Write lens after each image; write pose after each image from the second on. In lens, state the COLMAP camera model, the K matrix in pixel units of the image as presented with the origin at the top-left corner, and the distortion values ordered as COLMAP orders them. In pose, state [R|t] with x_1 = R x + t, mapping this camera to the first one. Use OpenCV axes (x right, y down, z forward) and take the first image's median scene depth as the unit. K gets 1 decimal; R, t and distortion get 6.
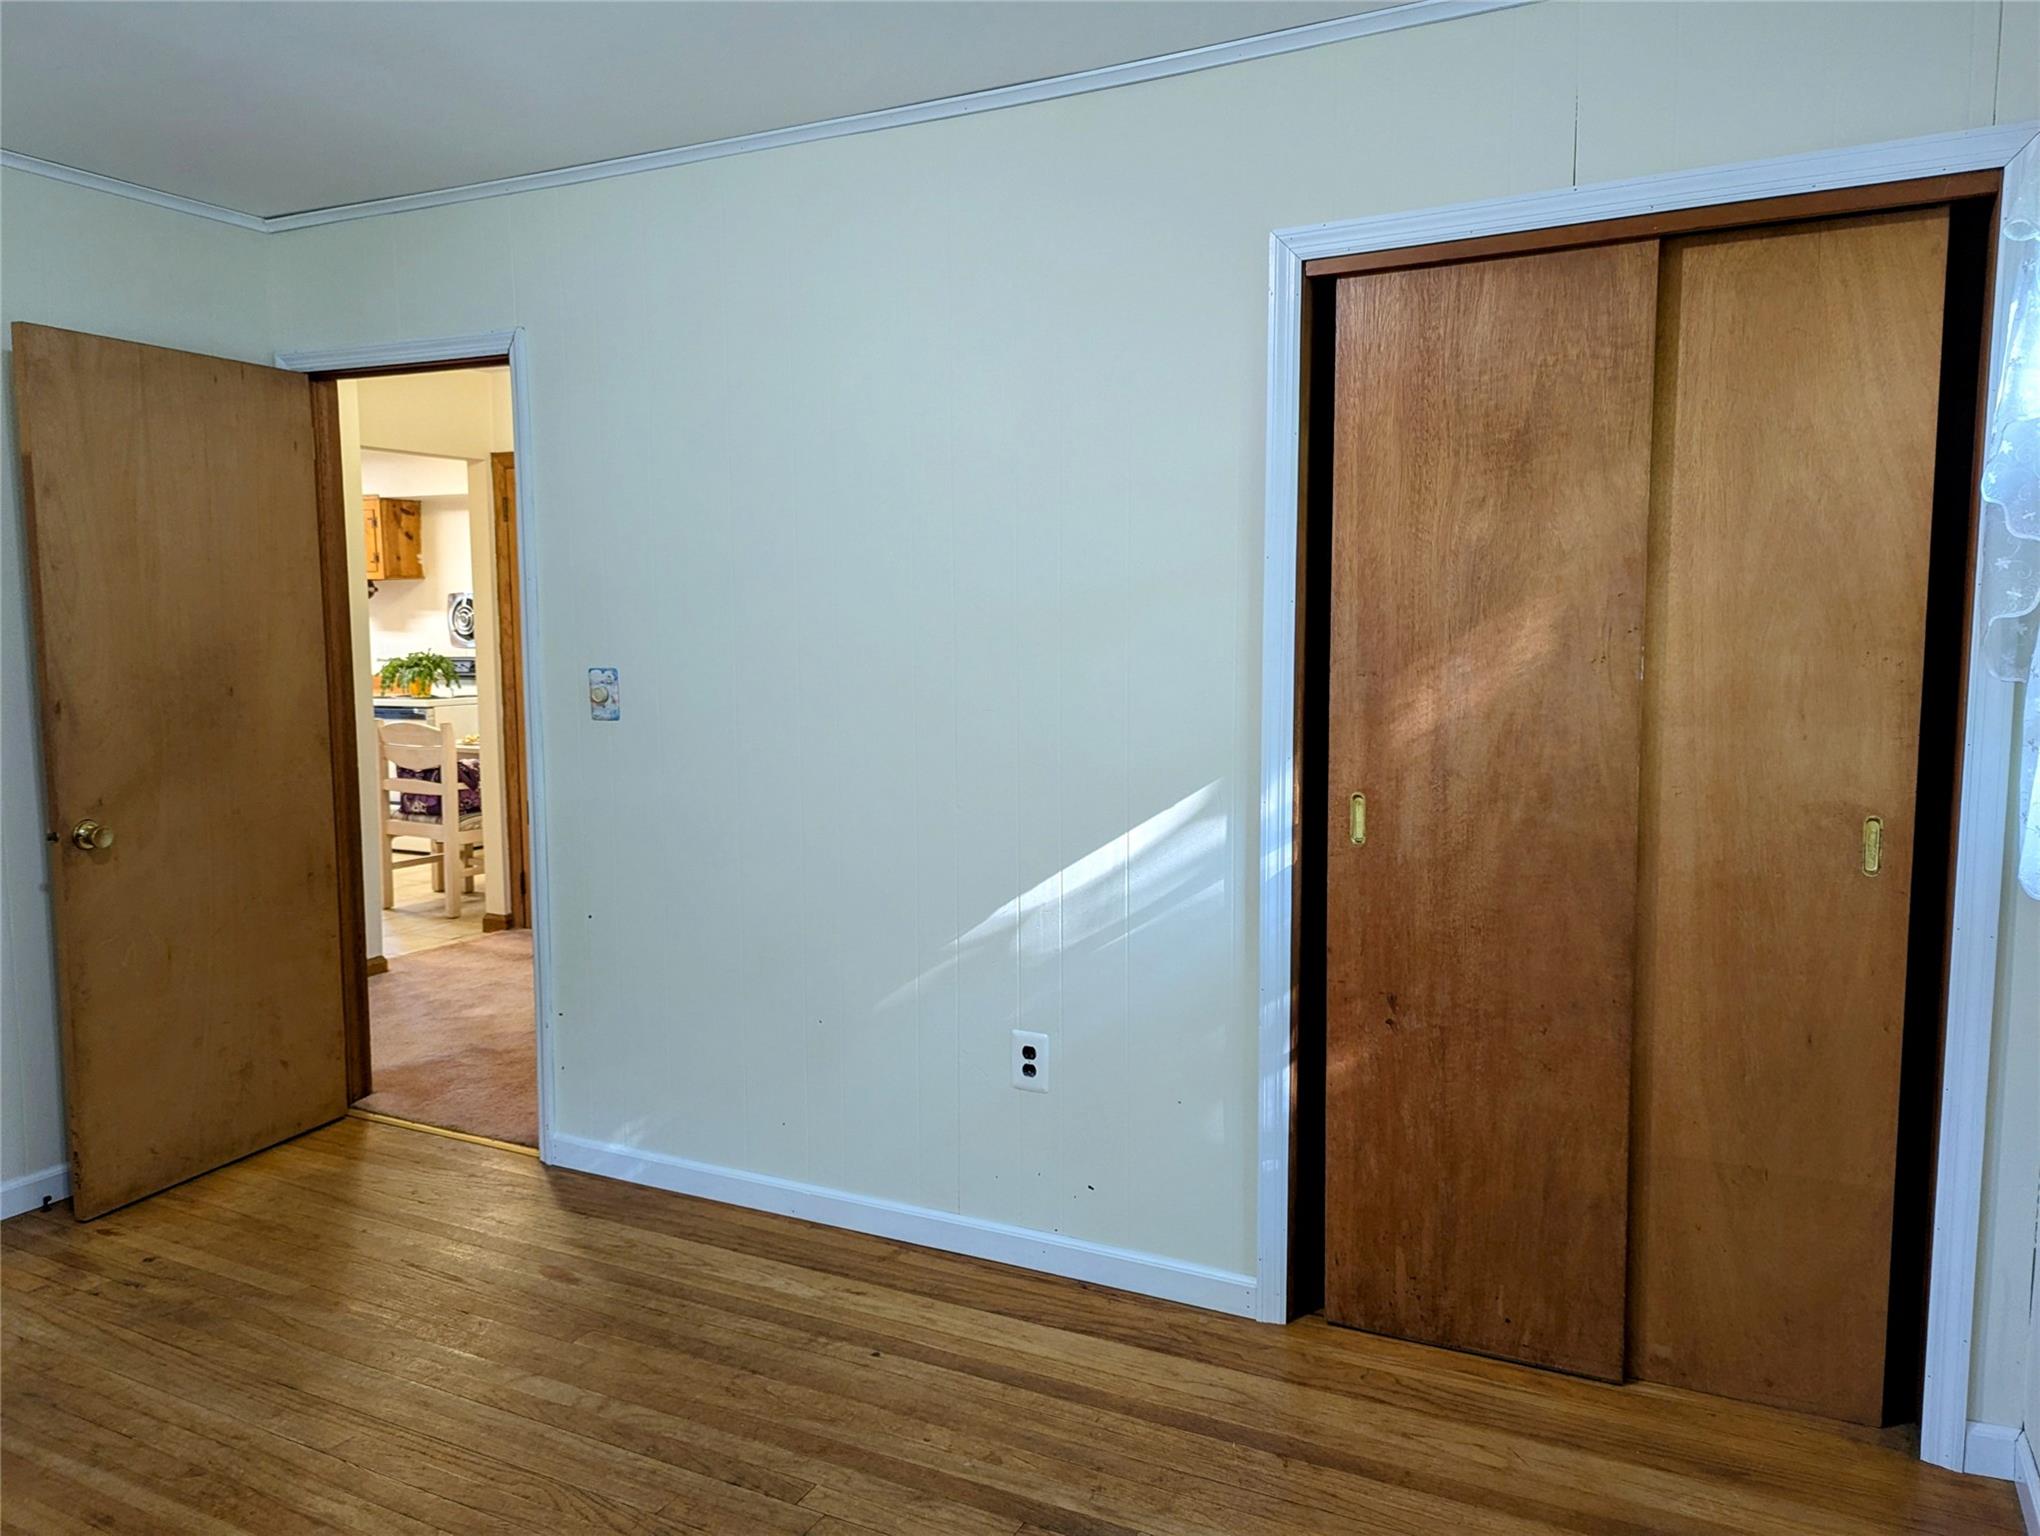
lens RADIAL K [[1437.4, 0, 1021.9], [0, 1437.4, 768.0], [0, 0, 1]] dist [0.037196, 0.000708]
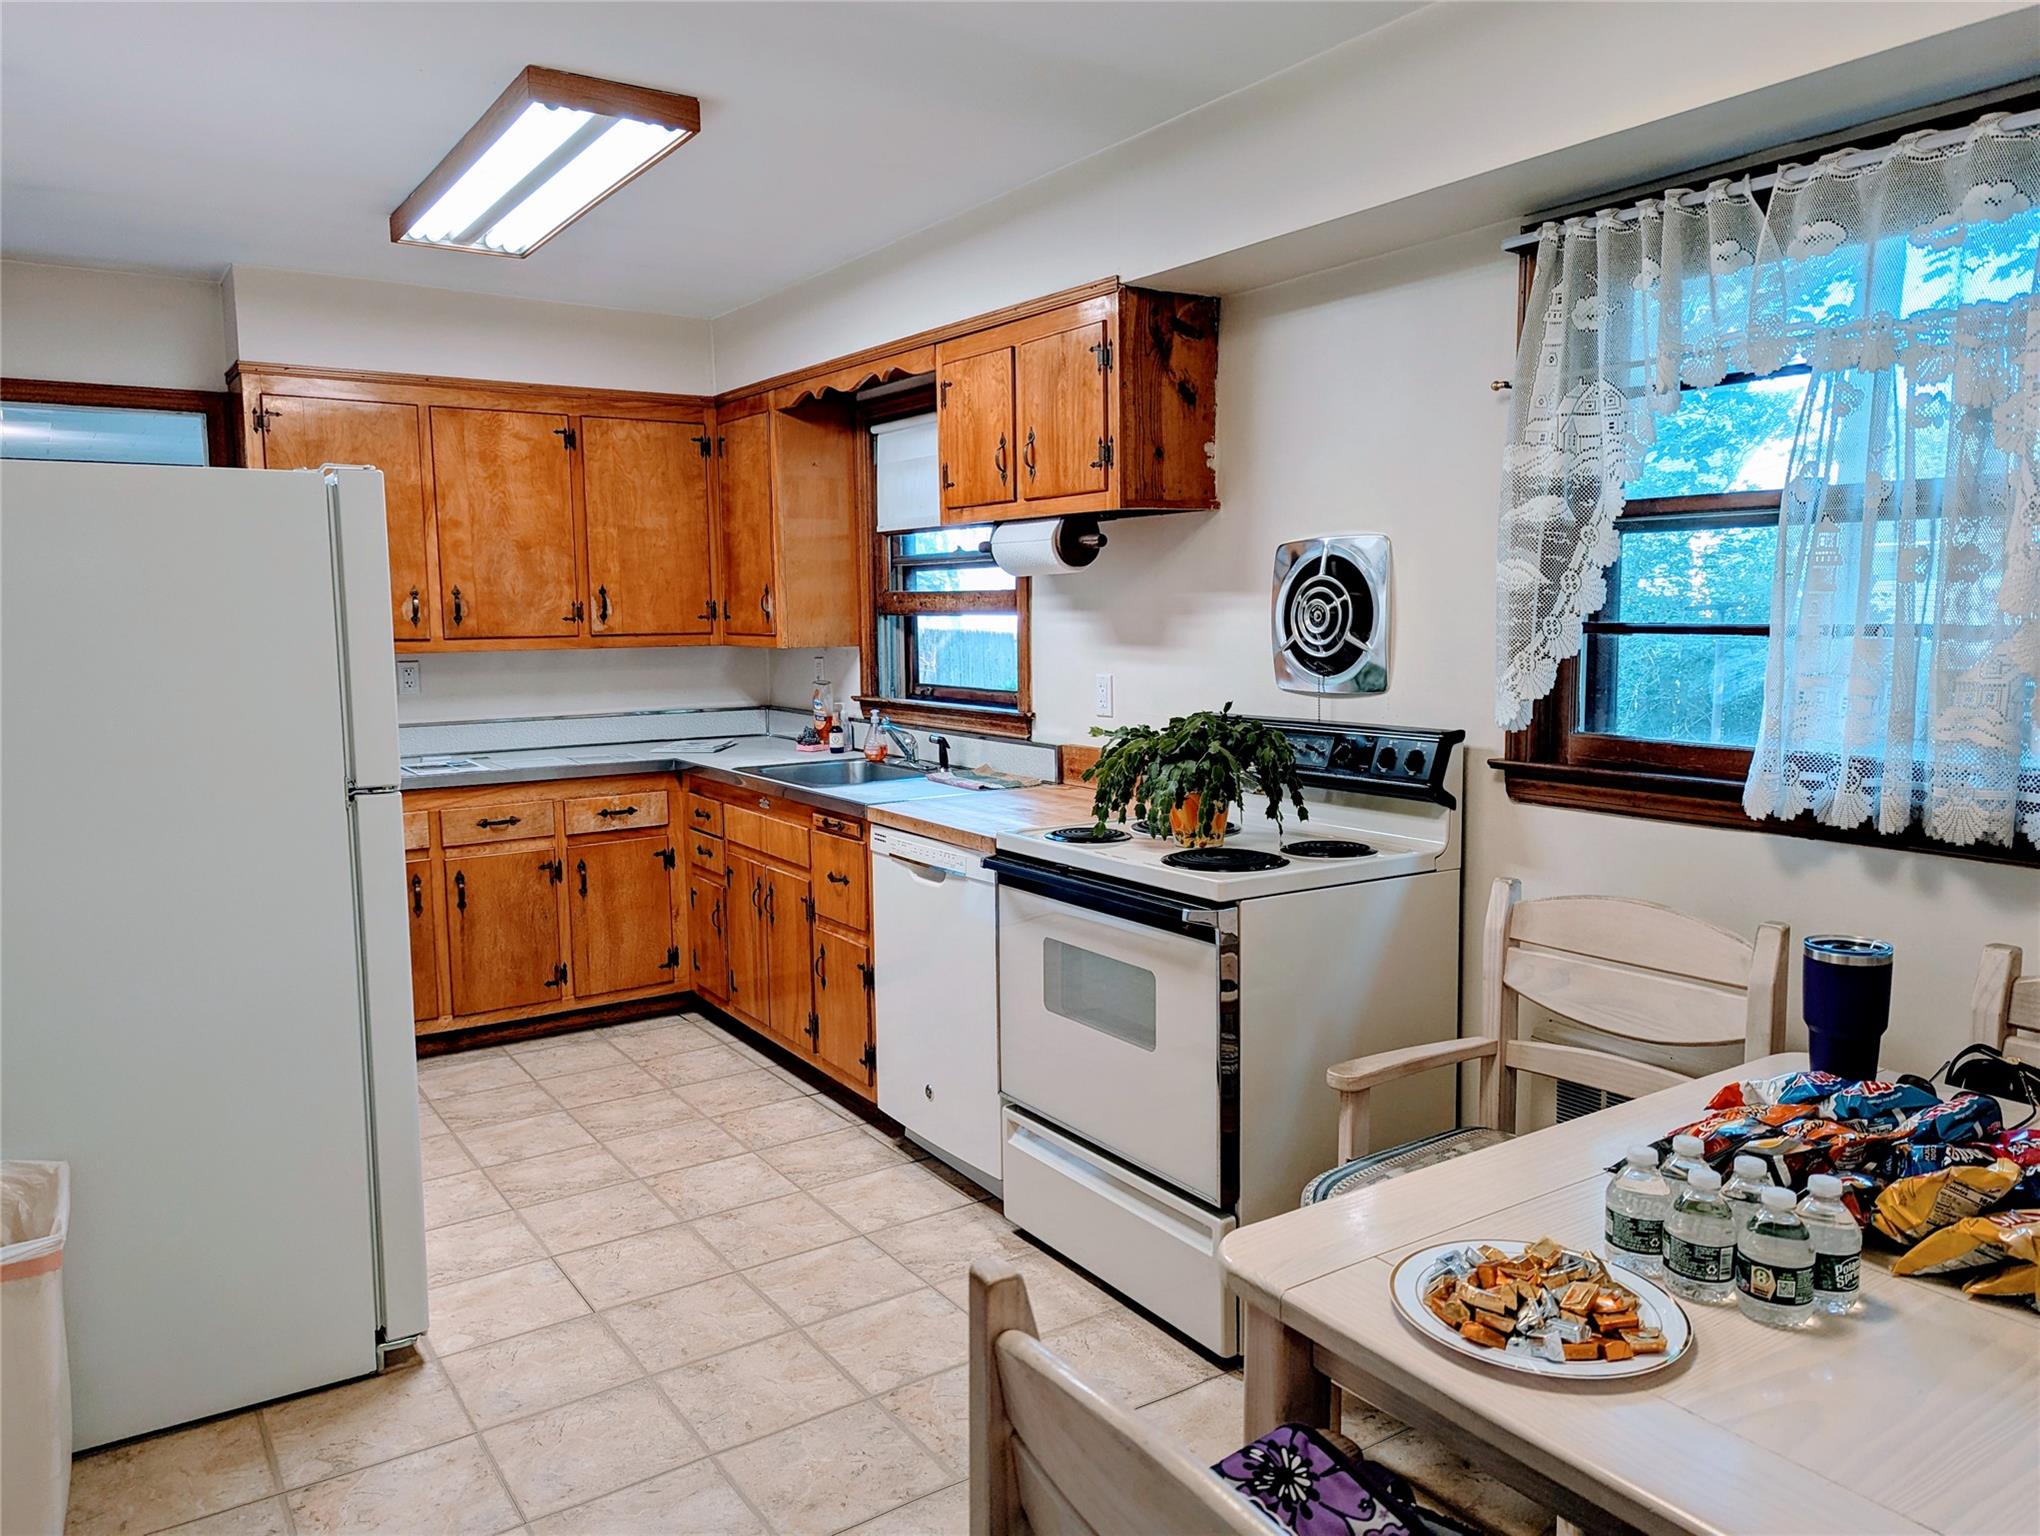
lens RADIAL K [[1437.4, 0, 1018.6], [0, 1437.4, 769.4], [0, 0, 1]] dist [0.037196, 0.000708]
pose [[0.874140, 0.046529, -0.483440, -0.279488], [-0.040458, 0.998917, 0.022986, -0.070536], [0.483986, -0.000534, 0.875075, 0.659094]]
